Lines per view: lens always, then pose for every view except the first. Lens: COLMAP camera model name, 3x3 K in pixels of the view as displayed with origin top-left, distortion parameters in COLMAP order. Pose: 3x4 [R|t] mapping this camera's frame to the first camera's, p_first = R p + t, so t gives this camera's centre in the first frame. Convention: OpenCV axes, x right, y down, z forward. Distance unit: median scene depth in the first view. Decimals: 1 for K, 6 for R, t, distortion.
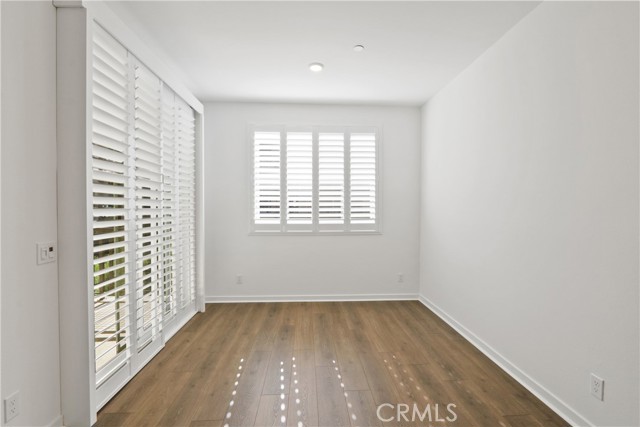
lens RADIAL K [[294.4, 0, 321.0], [0, 294.4, 211.7], [0, 0, 1]] dist [-0.022722, 0.003395]
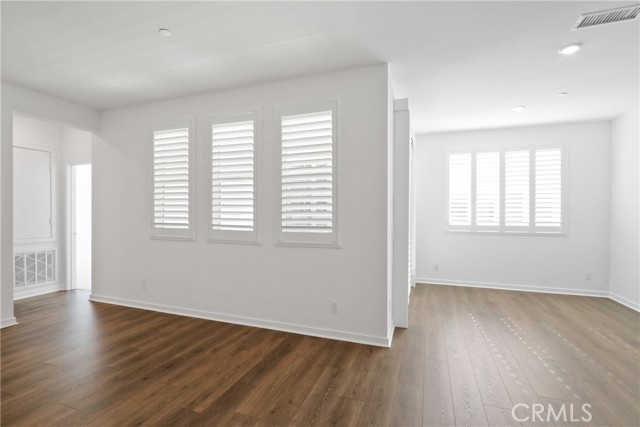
lens RADIAL K [[294.4, 0, 318.4], [0, 294.4, 212.1], [0, 0, 1]] dist [-0.022722, 0.003395]
pose [[0.919728, 0.004723, -0.392529, -0.295459], [-0.007494, 0.999957, -0.005529, -0.004473], [0.392486, 0.008026, 0.919723, -0.509158]]
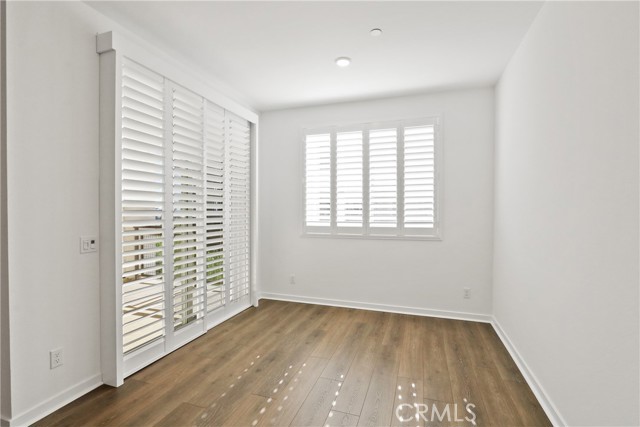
lens RADIAL K [[294.4, 0, 322.3], [0, 294.4, 212.3], [0, 0, 1]] dist [-0.022722, 0.003395]
pose [[0.929041, 0.001180, -0.369975, 0.240522], [-0.004233, 0.999963, -0.007442, 0.001868], [0.369952, 0.008480, 0.929012, 0.086050]]
